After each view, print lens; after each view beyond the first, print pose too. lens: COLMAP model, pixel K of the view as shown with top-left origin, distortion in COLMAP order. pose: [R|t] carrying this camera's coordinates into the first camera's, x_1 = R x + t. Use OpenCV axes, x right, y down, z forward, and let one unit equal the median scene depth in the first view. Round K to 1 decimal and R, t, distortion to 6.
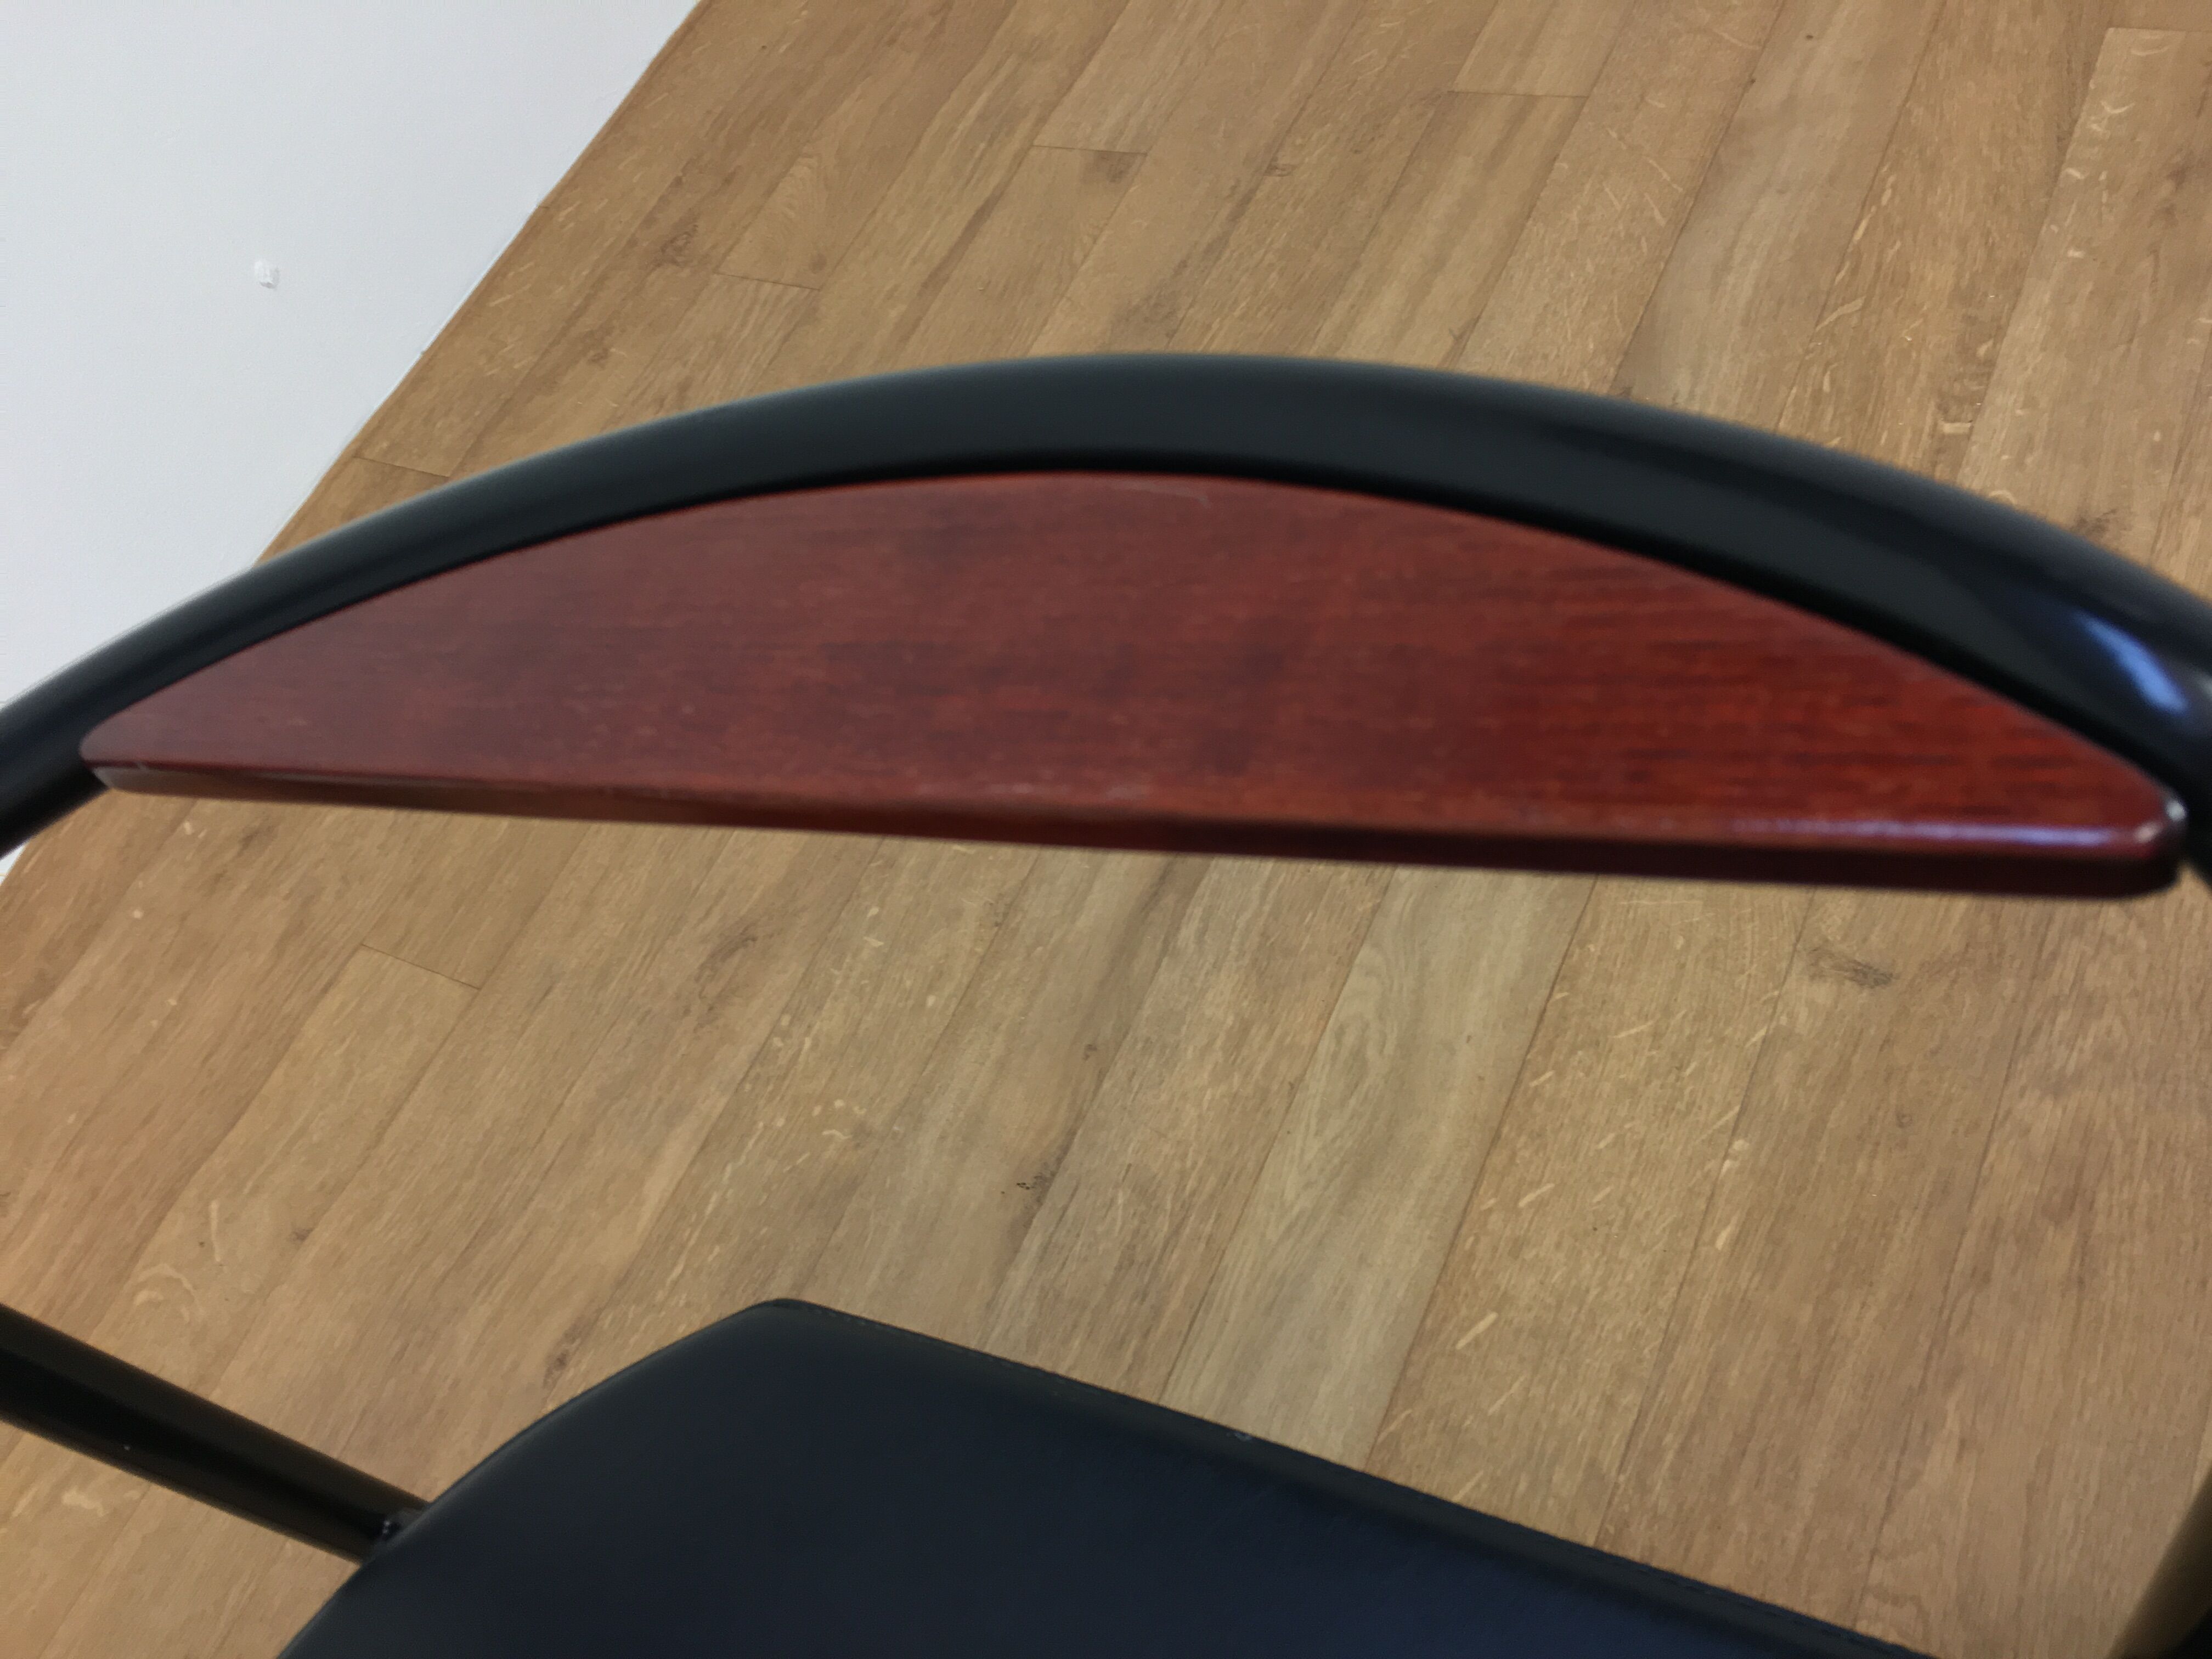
lens RADIAL K [[1904.3, 0, 1110.5], [0, 1904.3, 814.6], [0, 0, 1]] dist [0.074333, -0.125197]
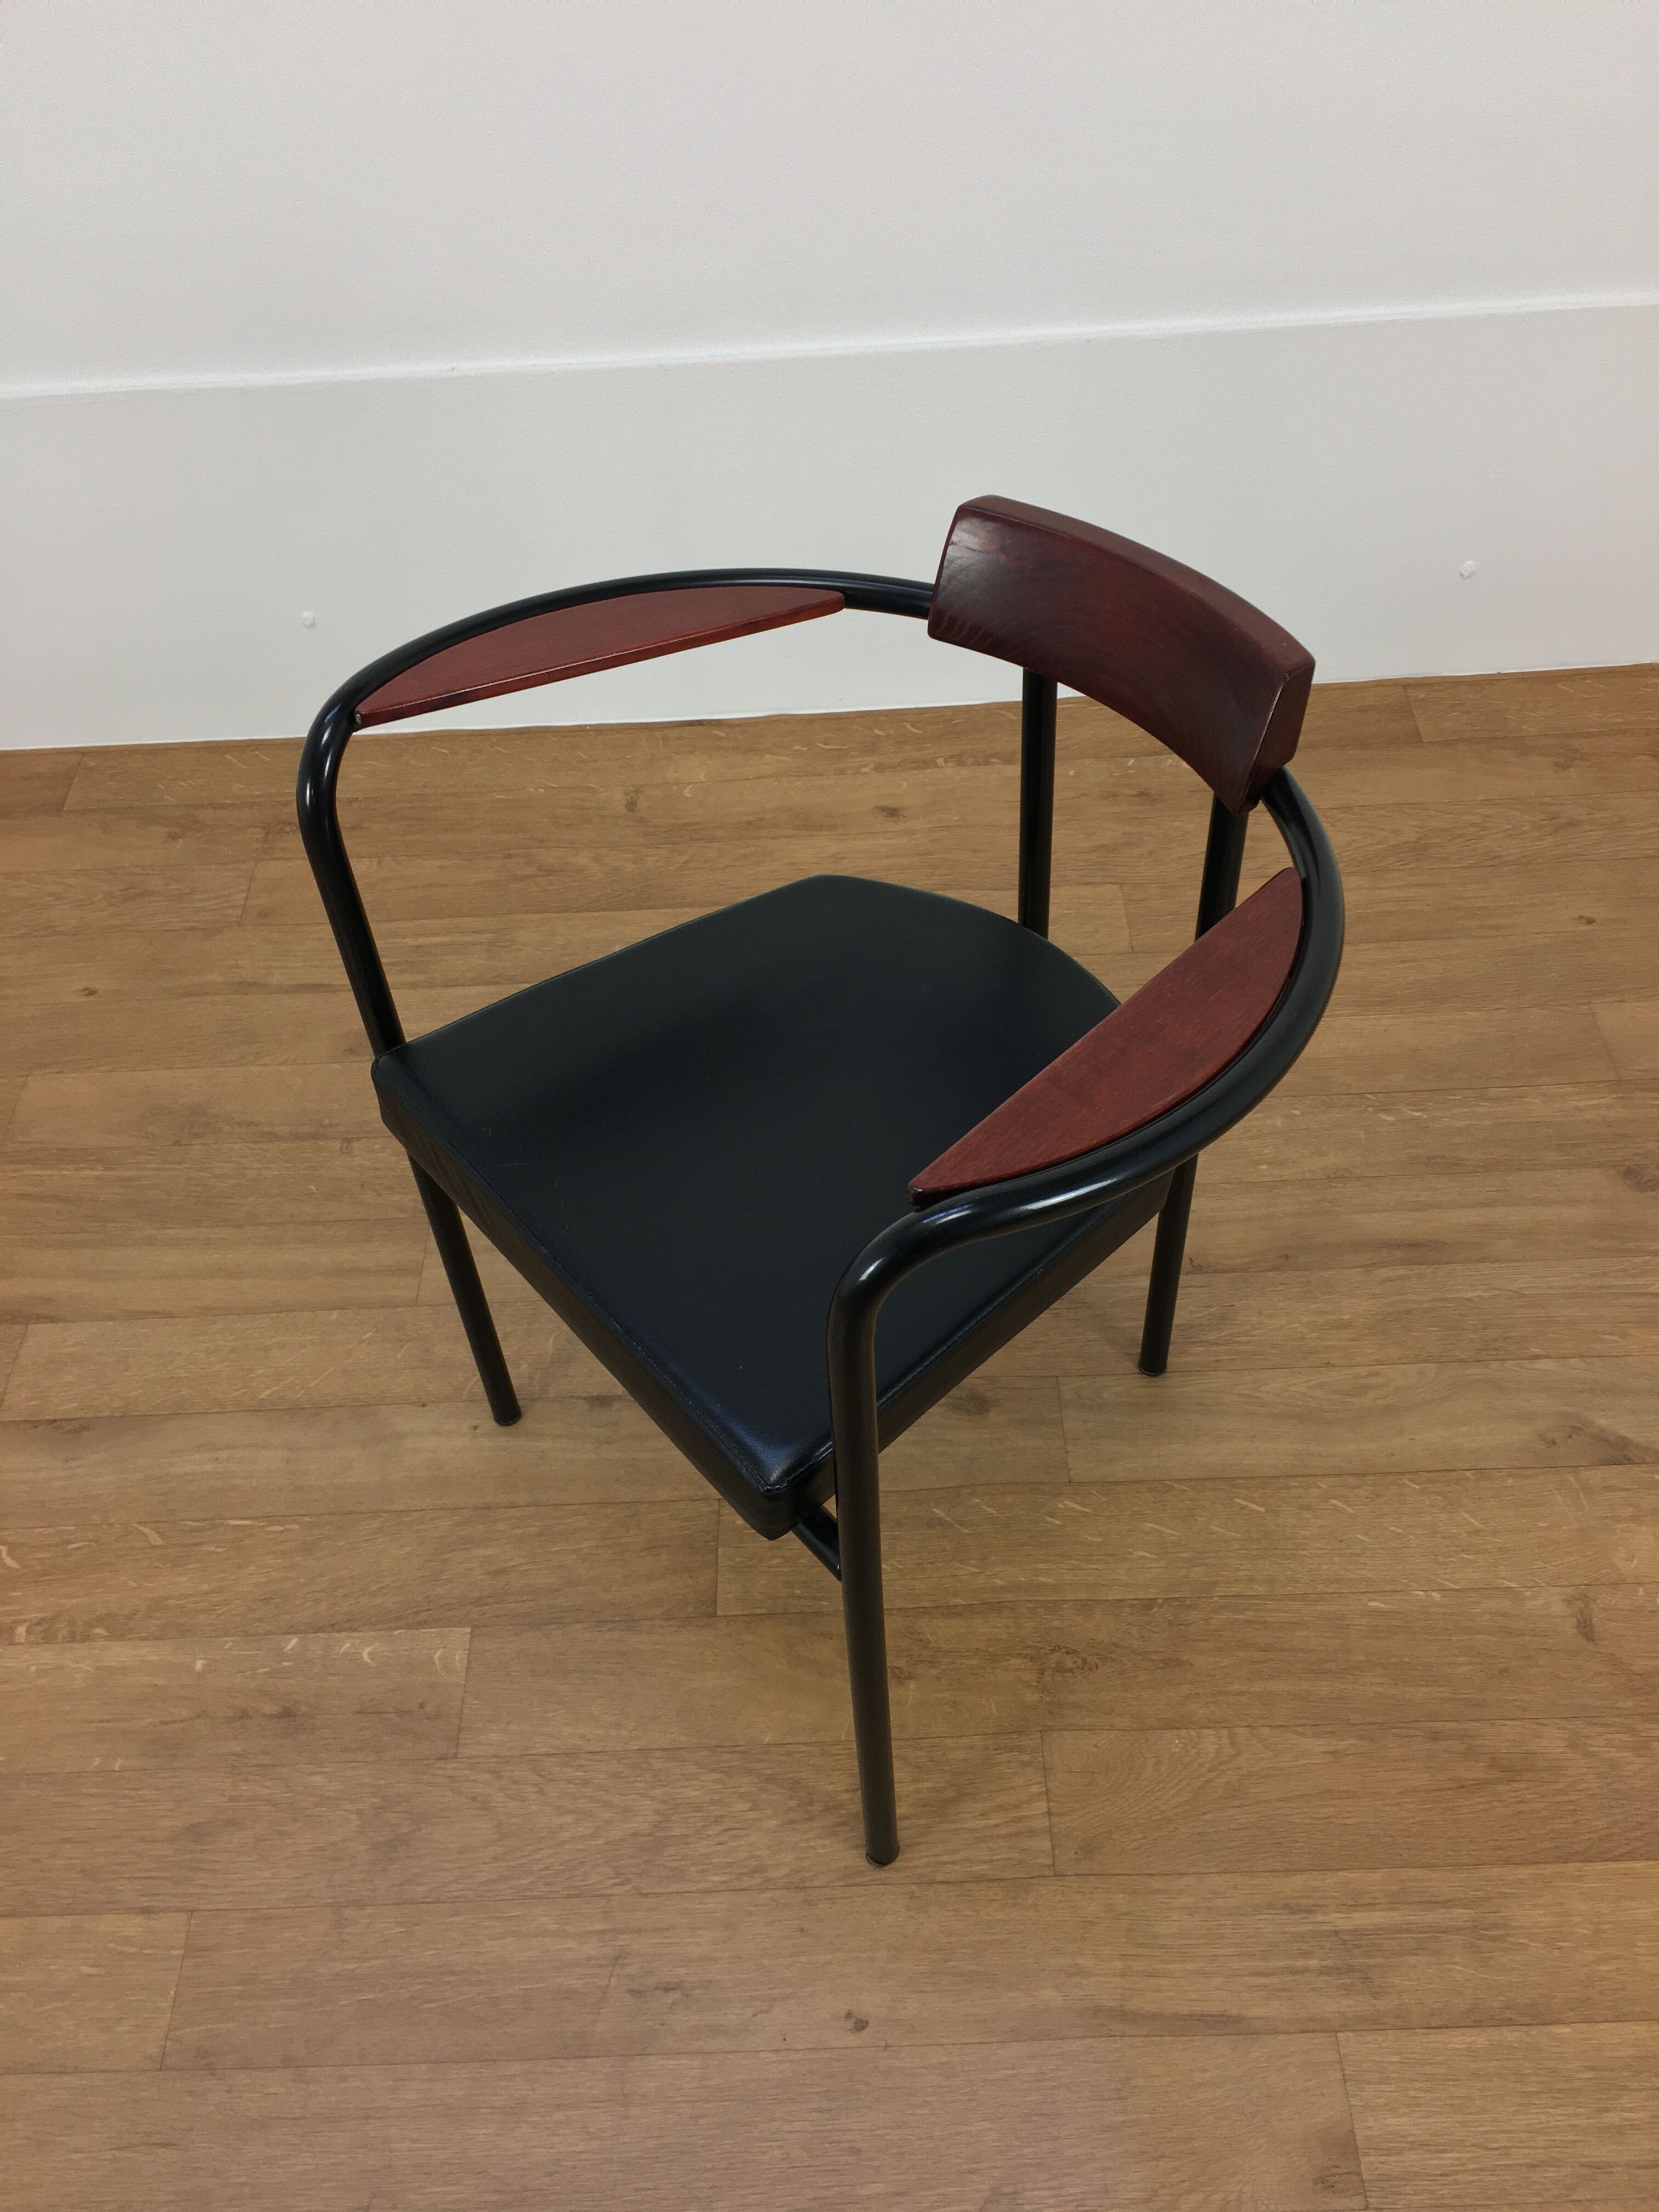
lens RADIAL K [[1904.3, 0, 833.8], [0, 1904.3, 1116.7], [0, 0, 1]] dist [0.074333, -0.125197]
pose [[0.454272, 0.807446, -0.376388, 0.346507], [-0.777464, 0.565606, 0.275026, -0.097874], [0.434956, 0.167692, 0.884699, -0.660281]]
